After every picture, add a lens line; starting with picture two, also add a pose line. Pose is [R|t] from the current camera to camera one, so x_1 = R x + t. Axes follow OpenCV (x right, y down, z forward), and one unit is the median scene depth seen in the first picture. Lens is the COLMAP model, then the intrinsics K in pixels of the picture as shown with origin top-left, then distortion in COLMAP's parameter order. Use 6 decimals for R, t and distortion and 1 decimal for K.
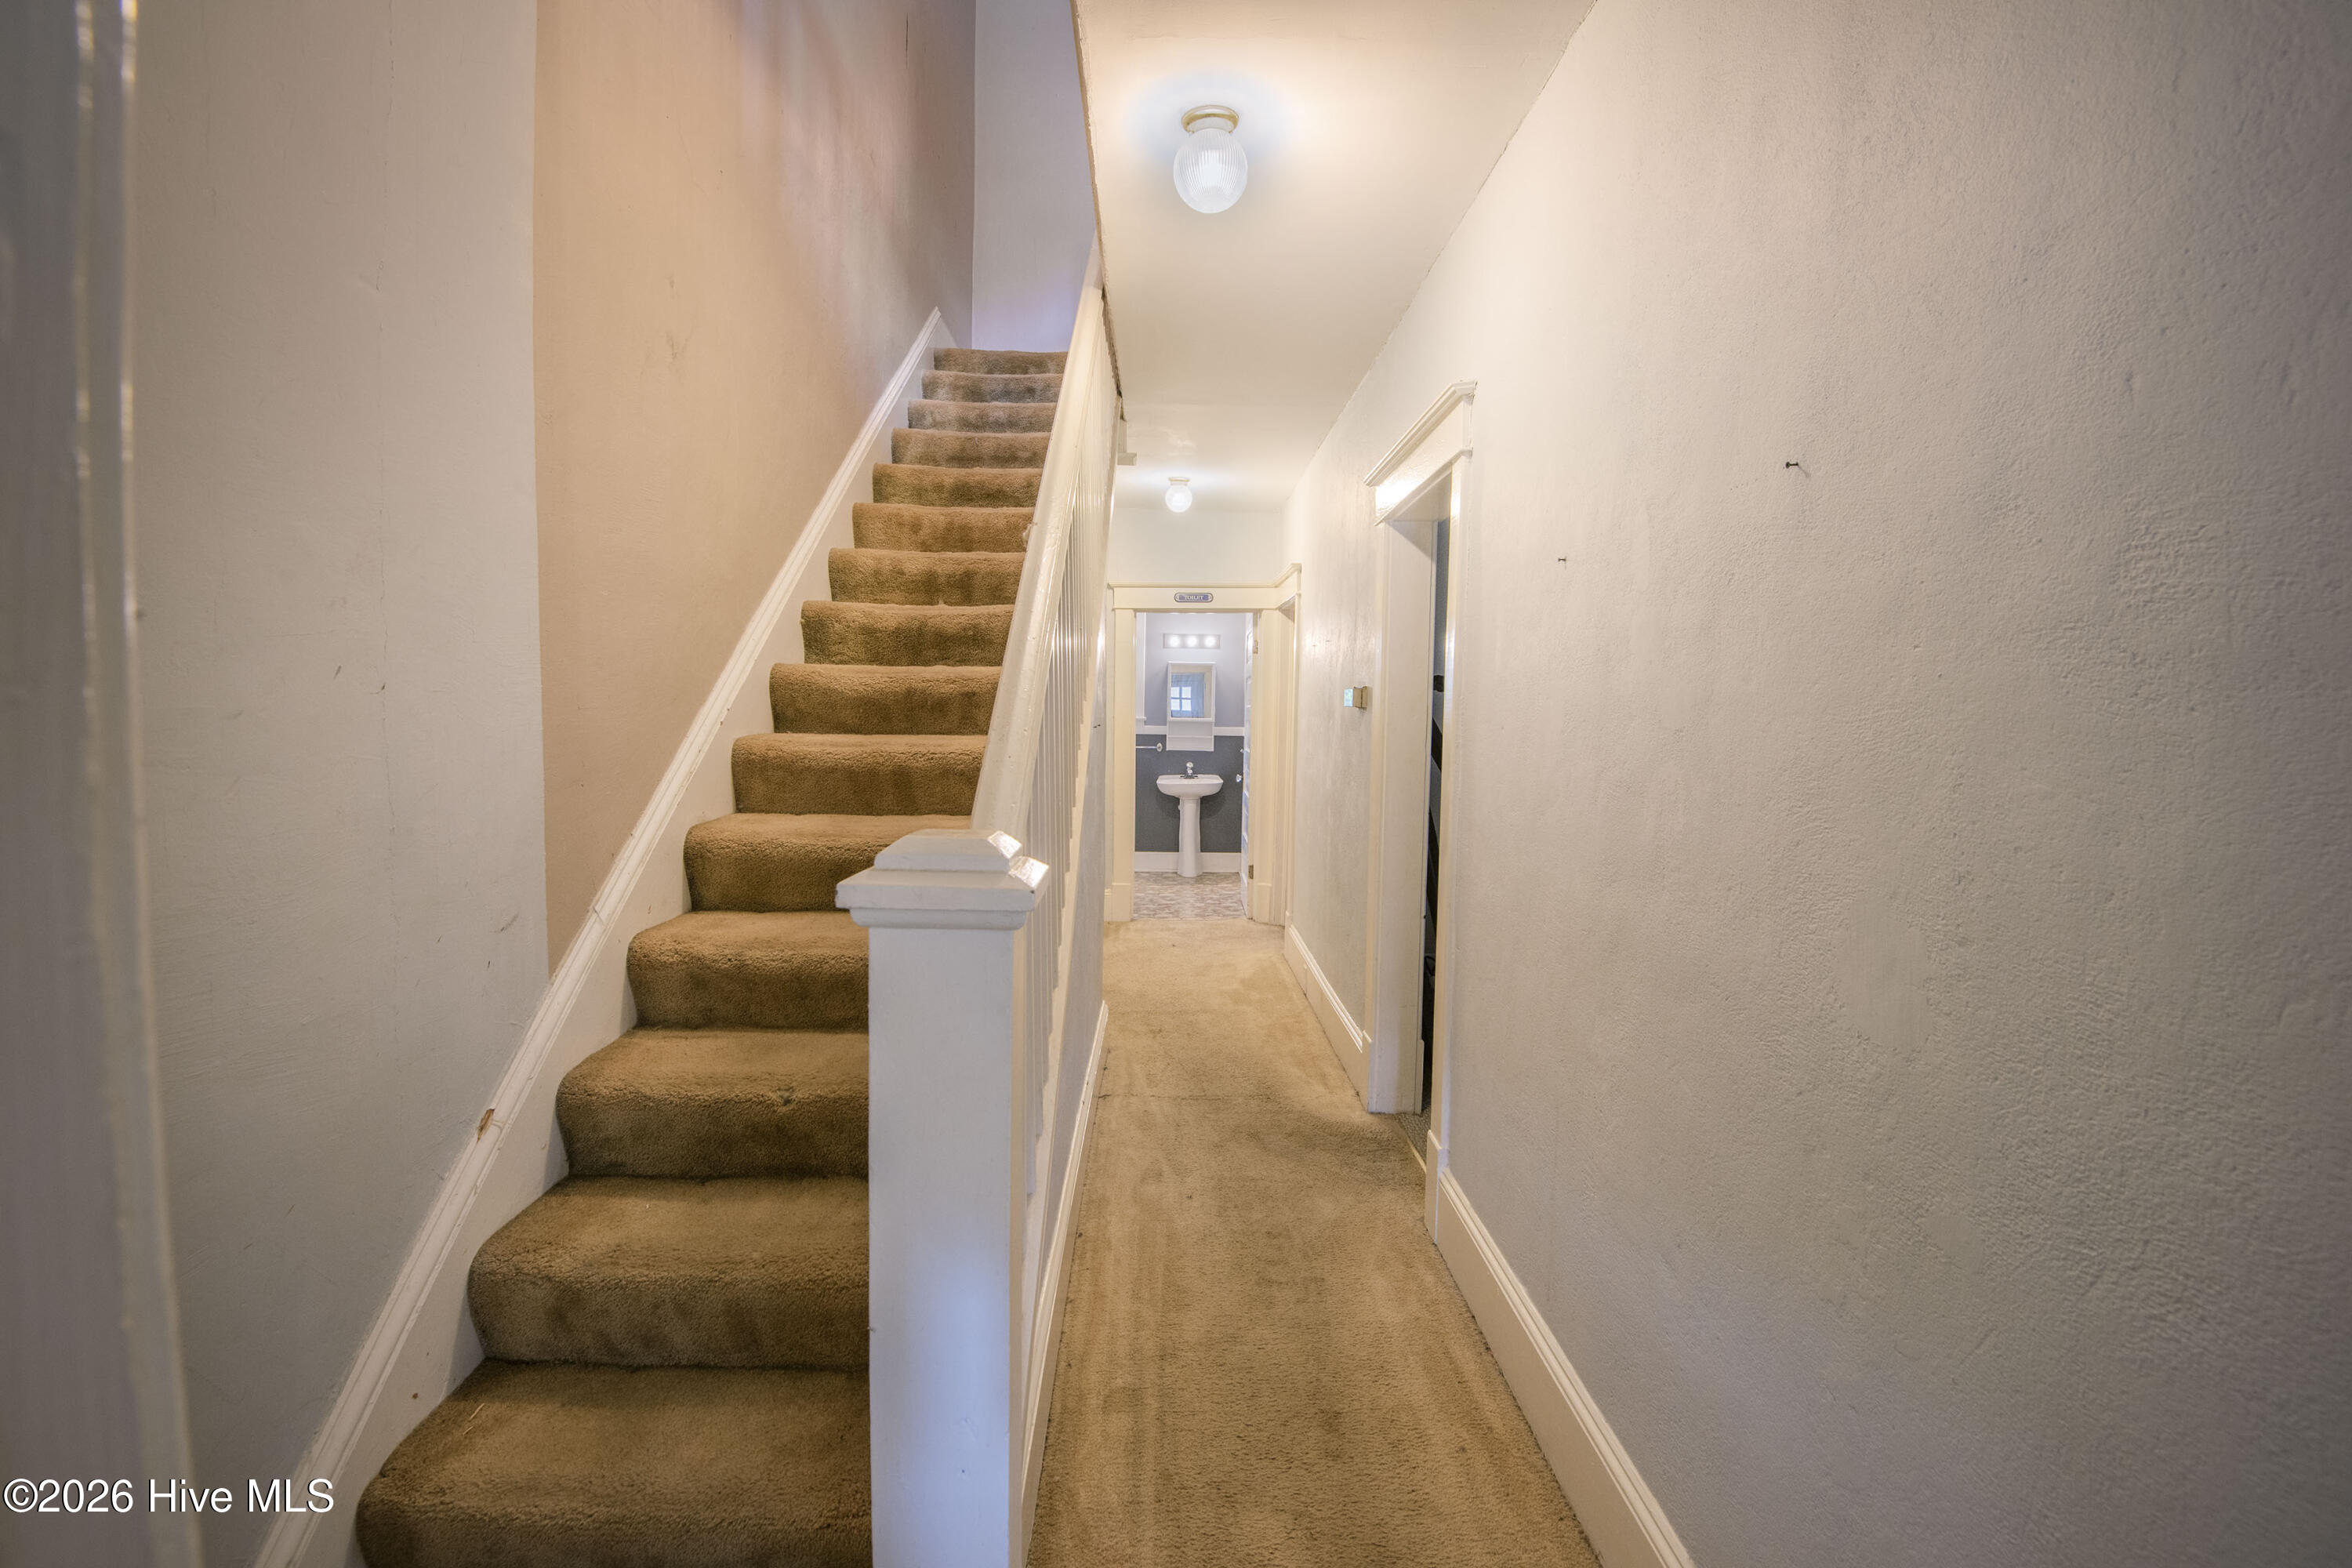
lens RADIAL K [[1121.0, 0, 1166.0], [0, 1121.0, 790.6], [0, 0, 1]] dist [-0.001449, -0.023011]
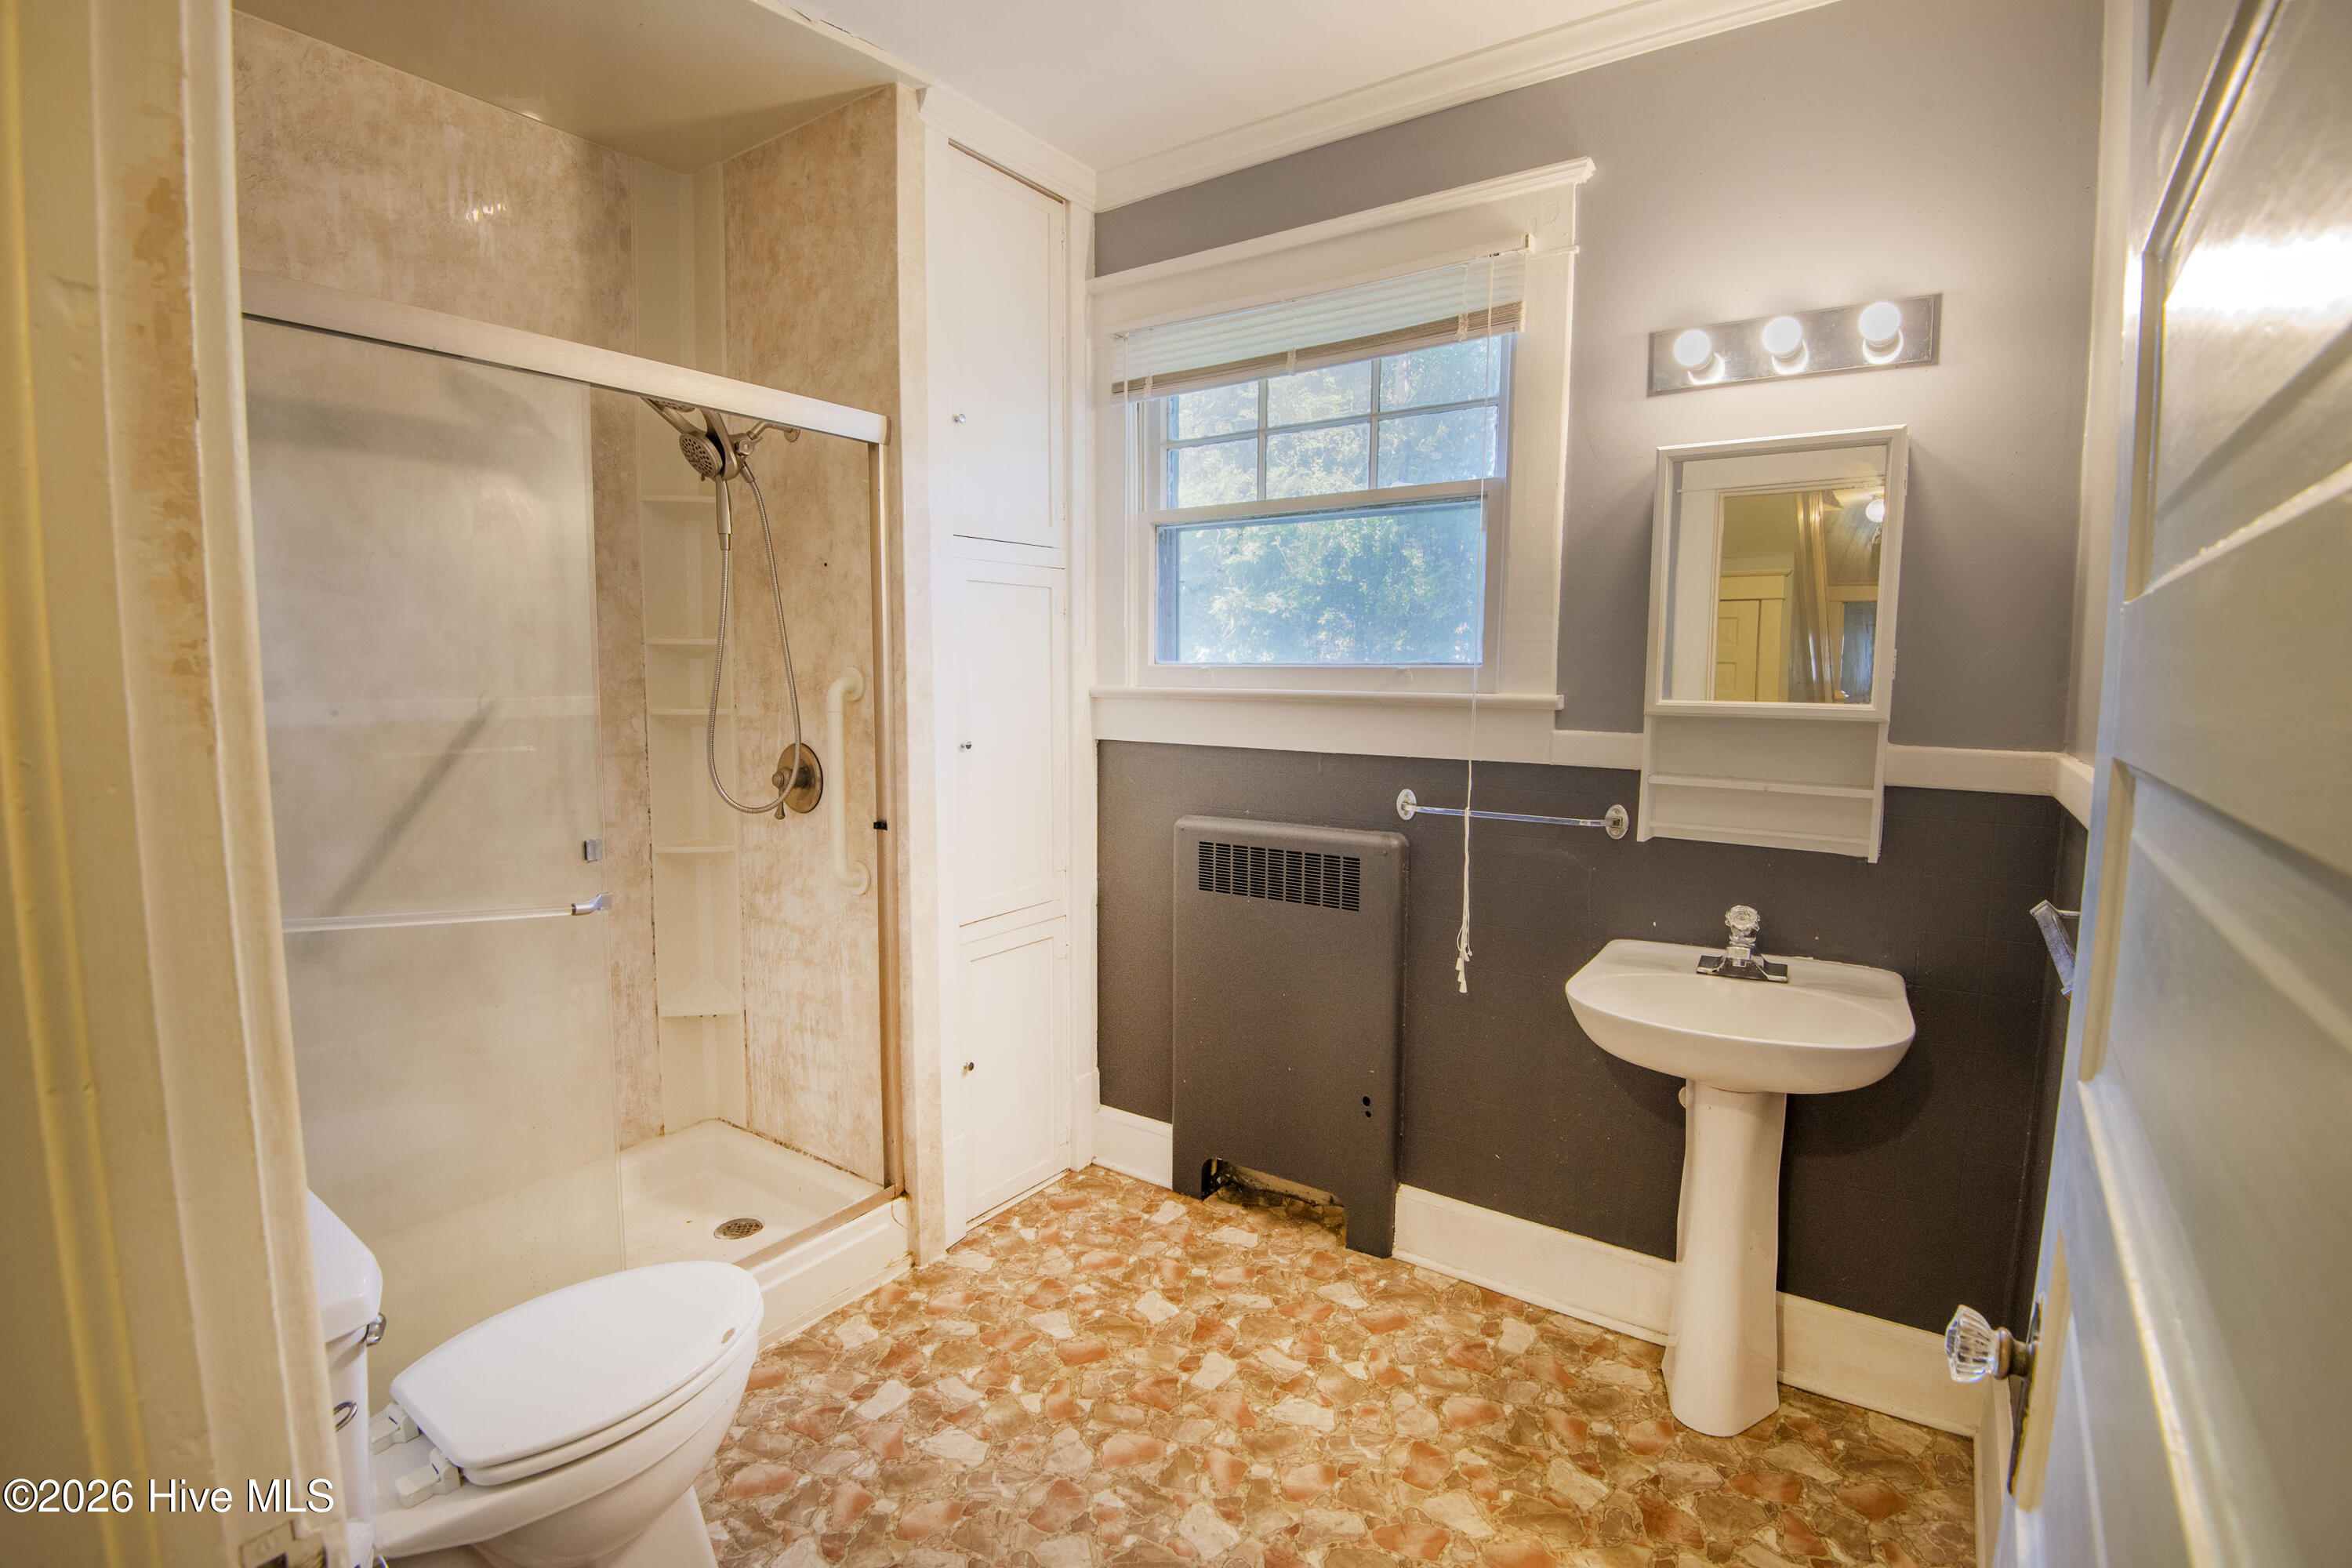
lens RADIAL K [[1121.0, 0, 1166.0], [0, 1121.0, 790.6], [0, 0, 1]] dist [-0.001449, -0.023011]
pose [[0.890188, 0.044669, -0.453398, 0.018744], [-0.034013, 0.998921, 0.031634, -0.050503], [0.454322, -0.012739, 0.890747, 0.755439]]
